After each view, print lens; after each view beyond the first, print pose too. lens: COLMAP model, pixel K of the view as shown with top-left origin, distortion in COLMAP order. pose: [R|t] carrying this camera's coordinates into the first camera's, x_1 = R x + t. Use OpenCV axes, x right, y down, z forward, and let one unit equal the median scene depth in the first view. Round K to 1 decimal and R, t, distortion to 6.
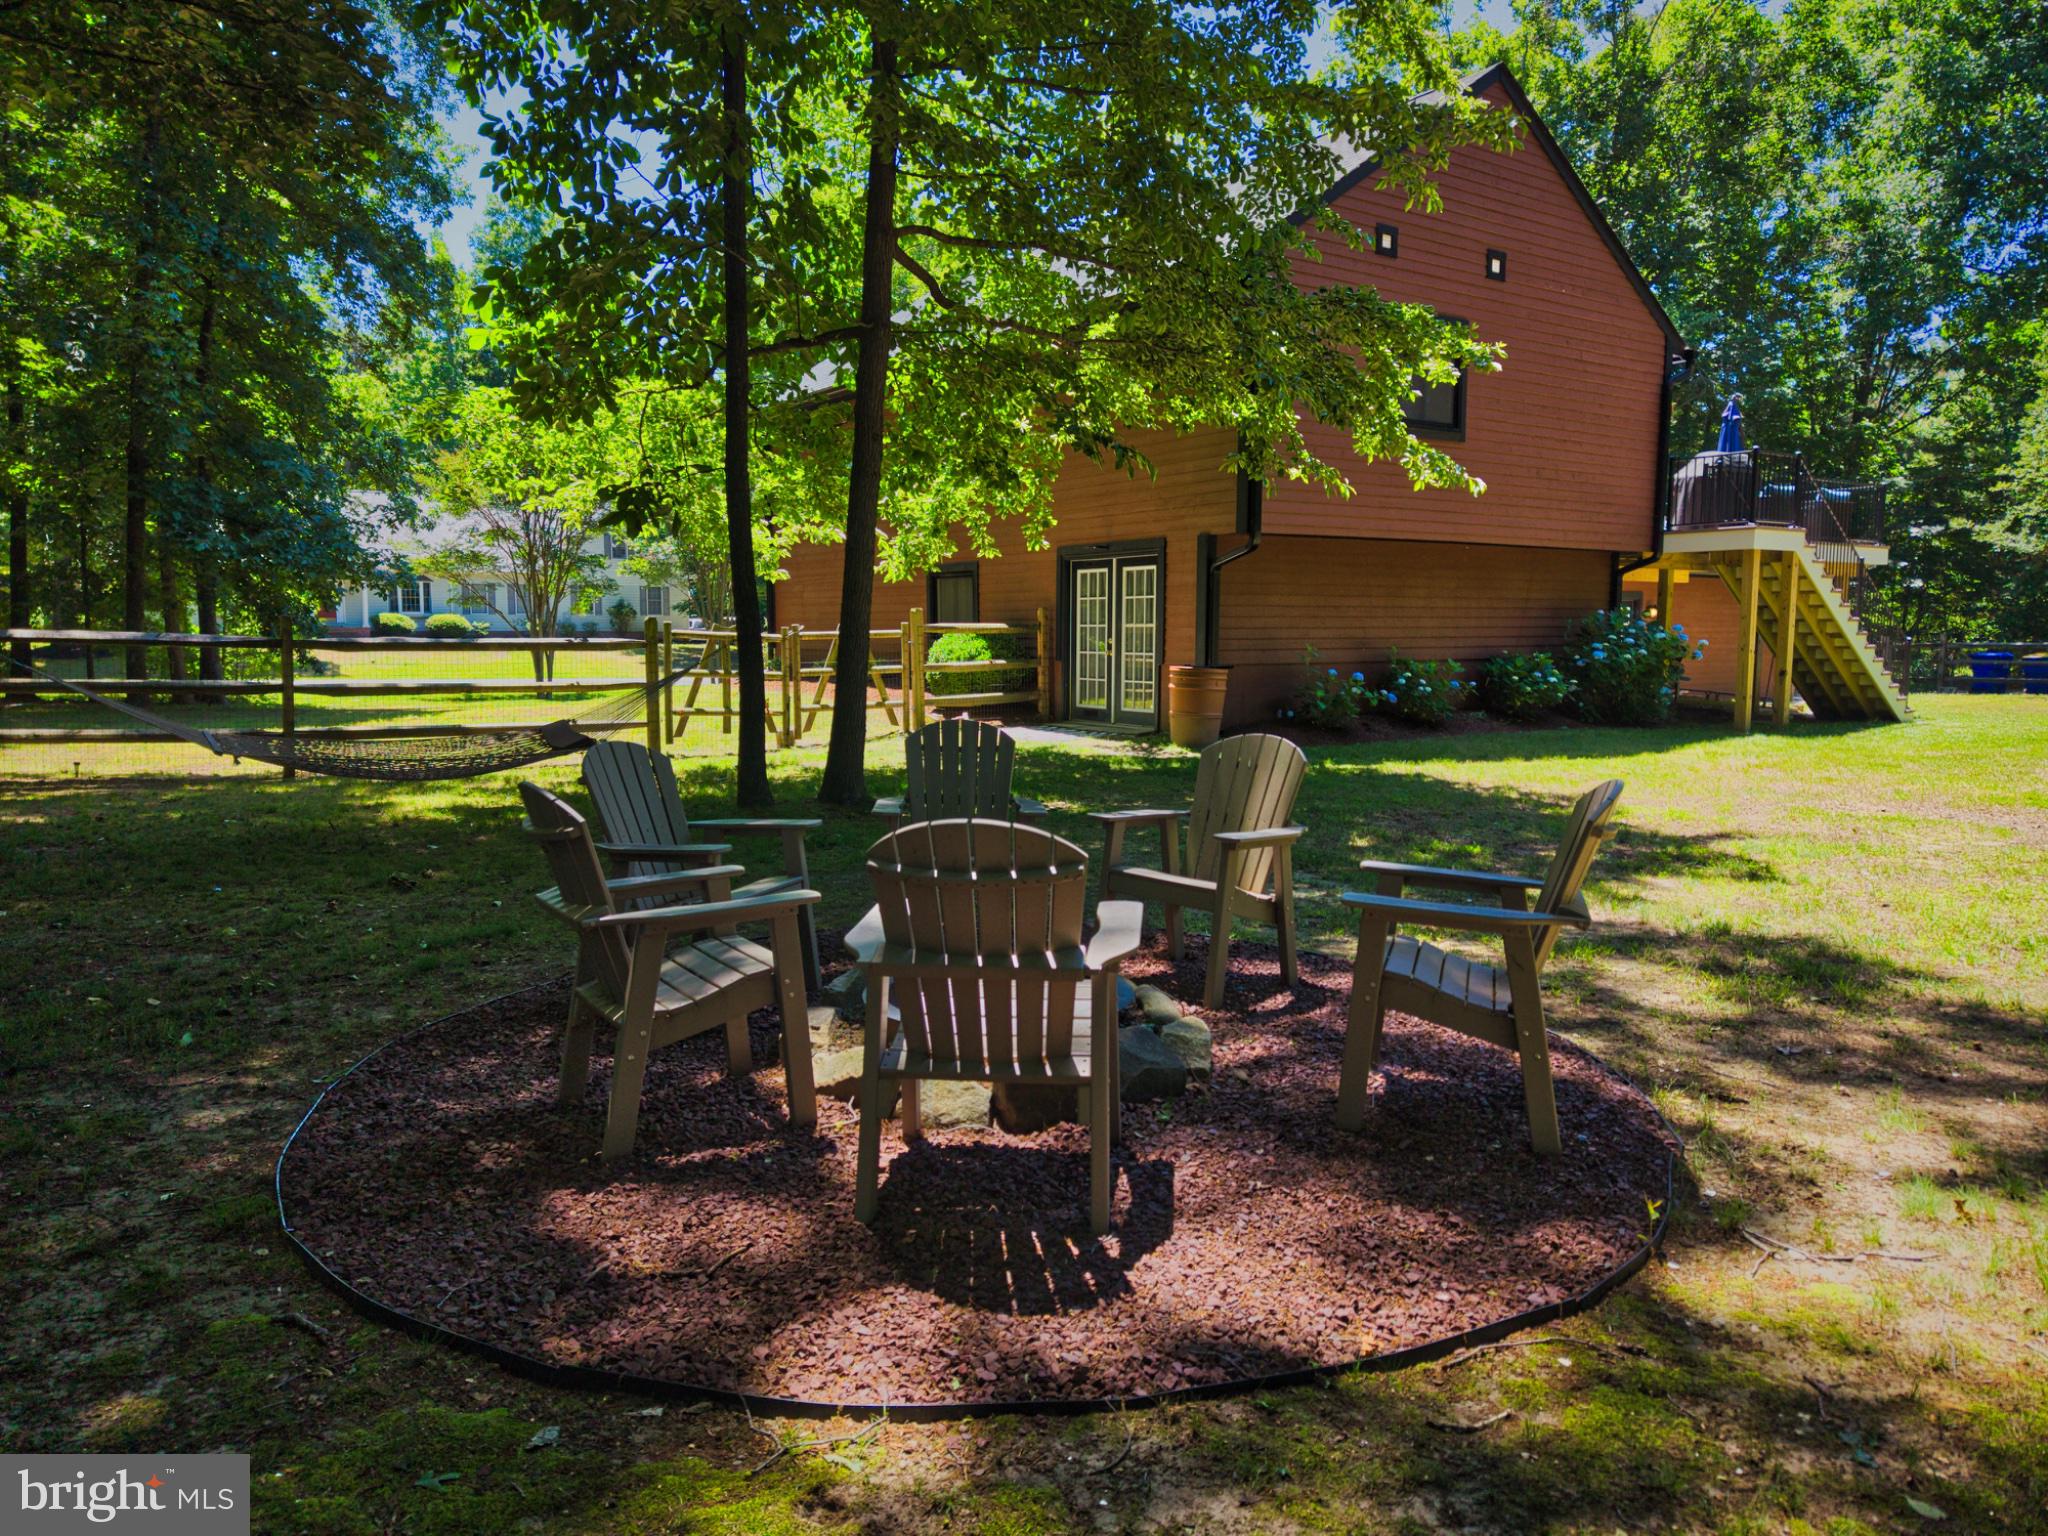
lens RADIAL K [[1374.9, 0, 1005.6], [0, 1374.9, 771.8], [0, 0, 1]] dist [0.030778, -0.026701]
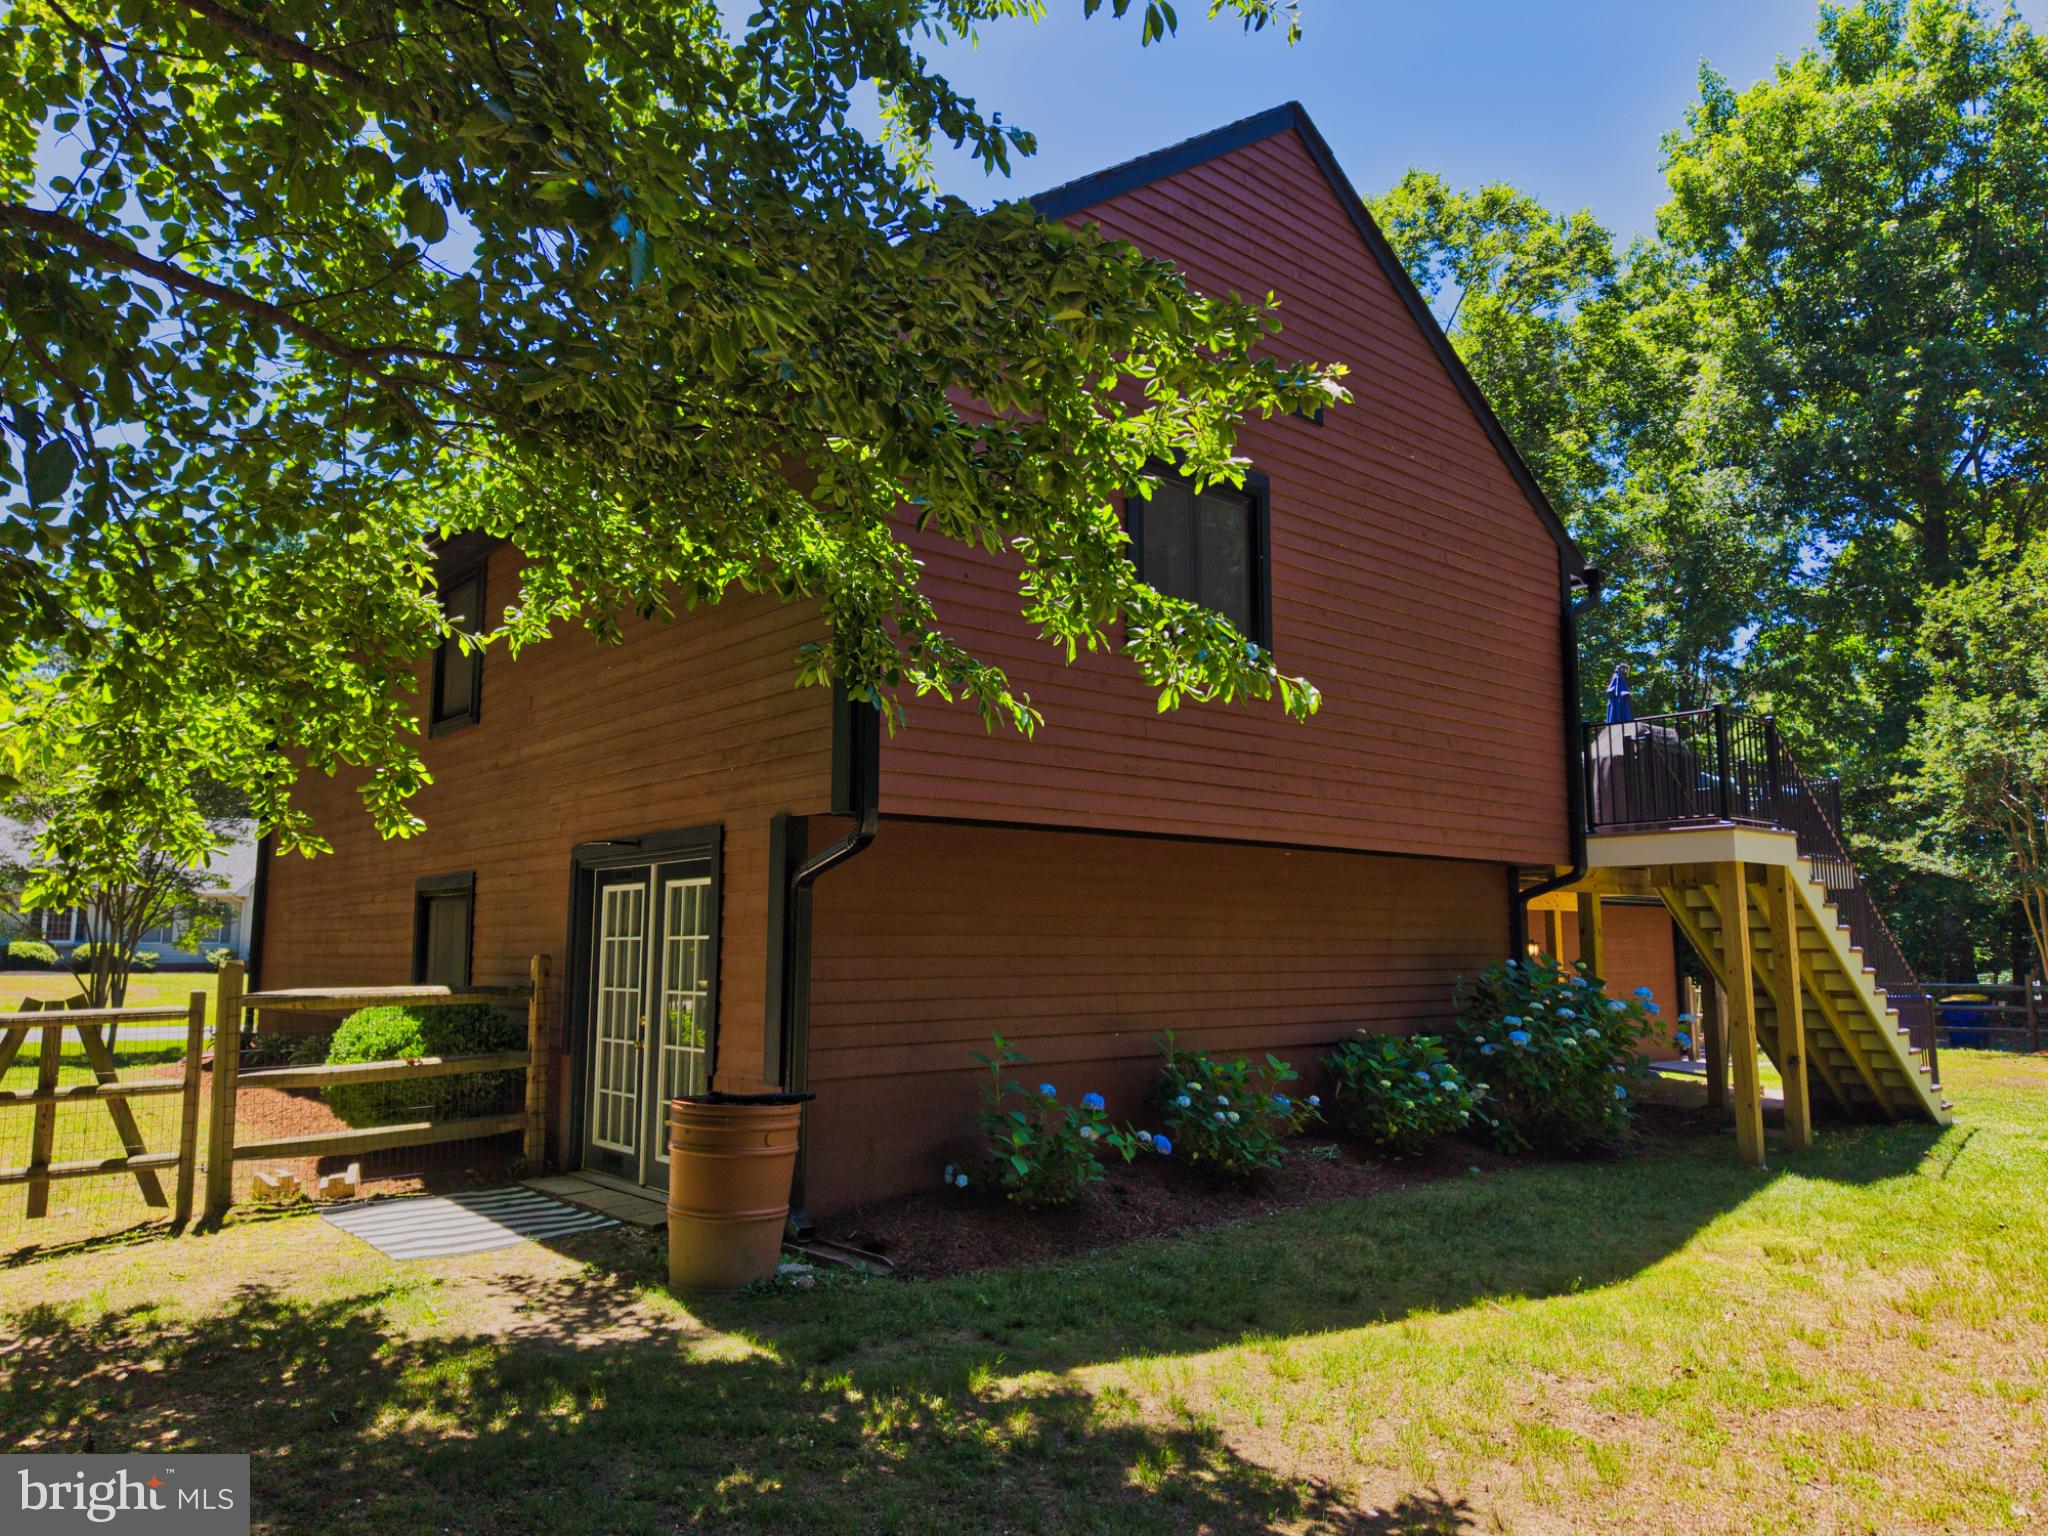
lens RADIAL K [[1374.9, 0, 1031.4], [0, 1374.9, 762.7], [0, 0, 1]] dist [0.030778, -0.026701]
pose [[0.991536, 0.017902, 0.128589, 0.147440], [0.012667, 0.972383, -0.233045, -0.063940], [-0.129209, 0.232701, 0.963927, 0.434999]]
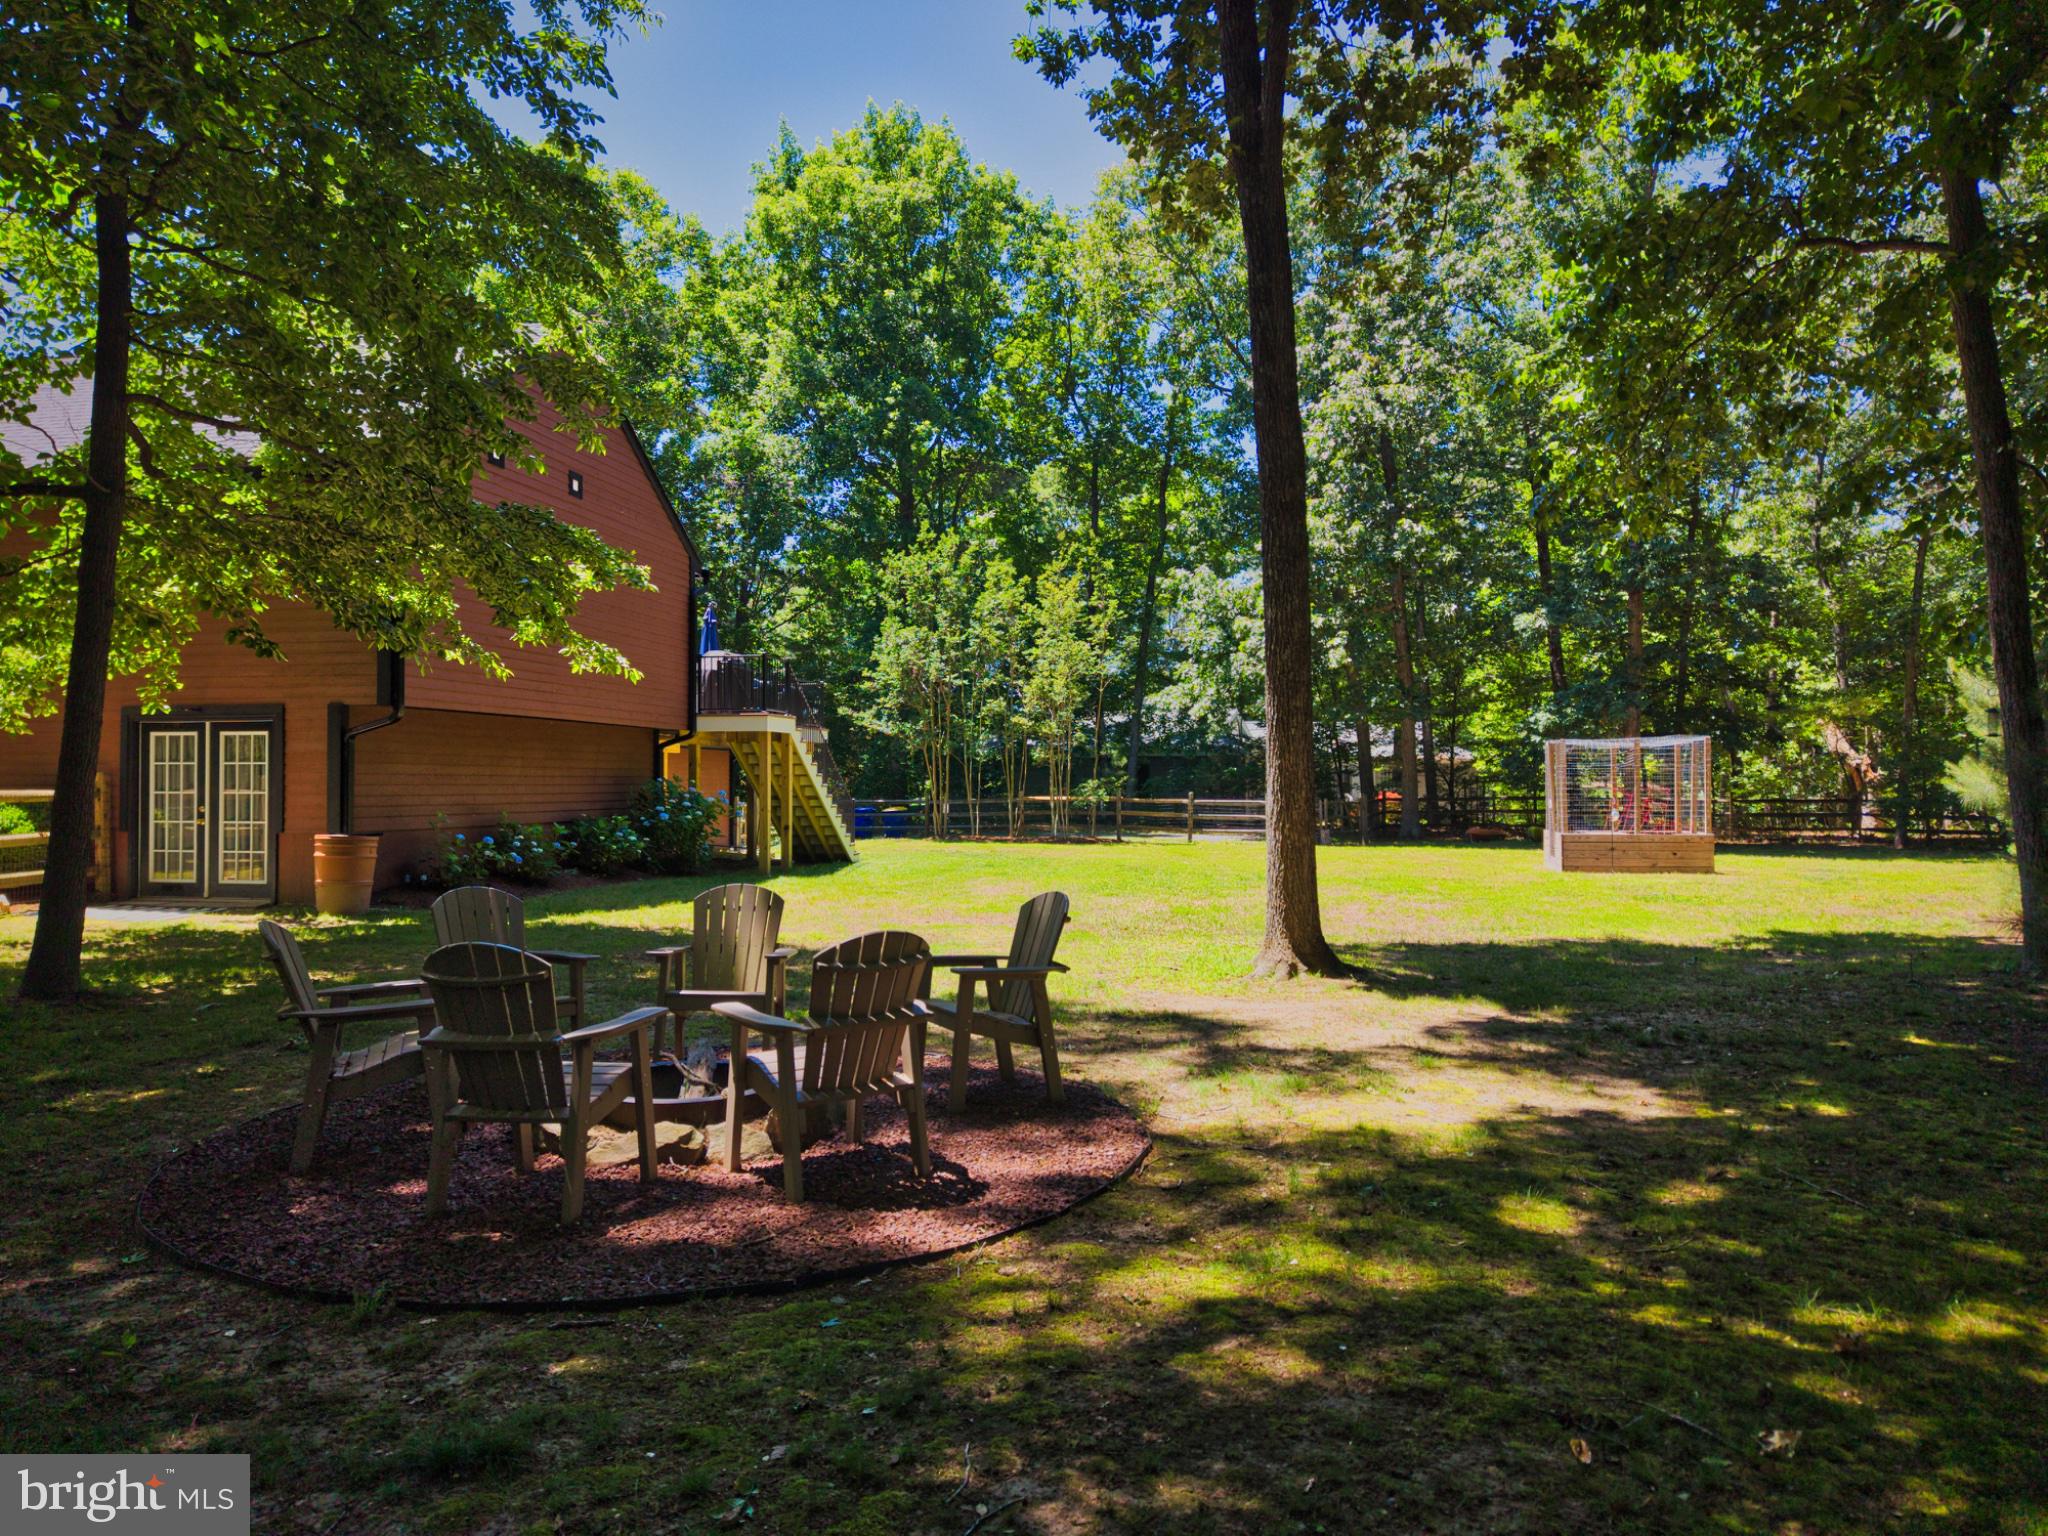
lens RADIAL K [[1374.9, 0, 1041.5], [0, 1374.9, 780.1], [0, 0, 1]] dist [0.030778, -0.026701]
pose [[0.702344, 0.002925, 0.711832, -0.185554], [0.072815, 0.994451, -0.075931, -0.001765], [-0.708104, 0.105162, 0.698233, -0.059691]]
